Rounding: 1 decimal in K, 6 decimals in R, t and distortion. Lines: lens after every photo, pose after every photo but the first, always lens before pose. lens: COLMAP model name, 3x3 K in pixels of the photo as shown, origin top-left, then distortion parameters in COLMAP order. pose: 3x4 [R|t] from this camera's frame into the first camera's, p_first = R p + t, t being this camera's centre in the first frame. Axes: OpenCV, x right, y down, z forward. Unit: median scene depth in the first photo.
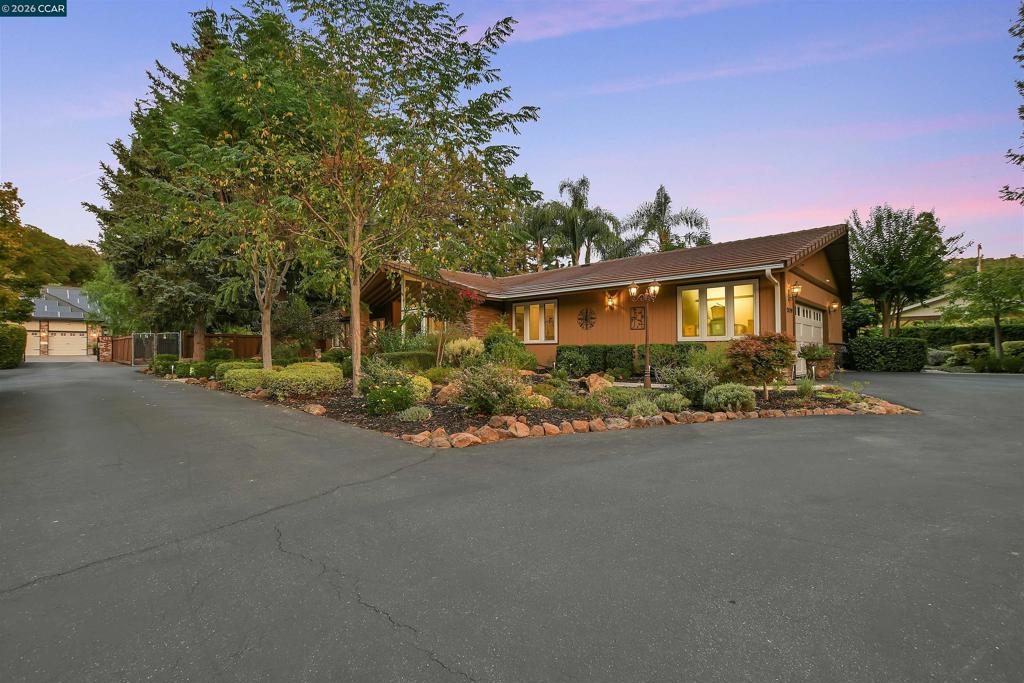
lens RADIAL K [[449.8, 0, 507.0], [0, 449.8, 352.3], [0, 0, 1]] dist [-0.003022, -0.000158]
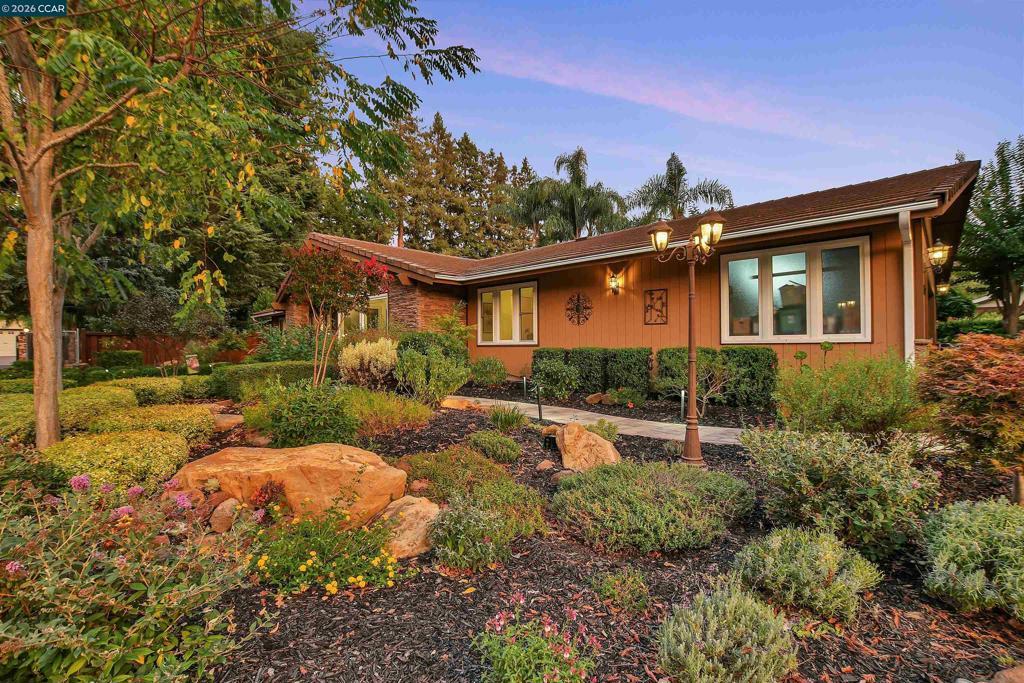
lens RADIAL K [[449.8, 0, 513.2], [0, 449.8, 332.3], [0, 0, 1]] dist [-0.003022, -0.000158]
pose [[0.999995, -0.003073, -0.000112, 0.072718], [0.003068, 0.999467, -0.032486, -0.016297], [0.000212, 0.032485, 0.999472, 0.300684]]
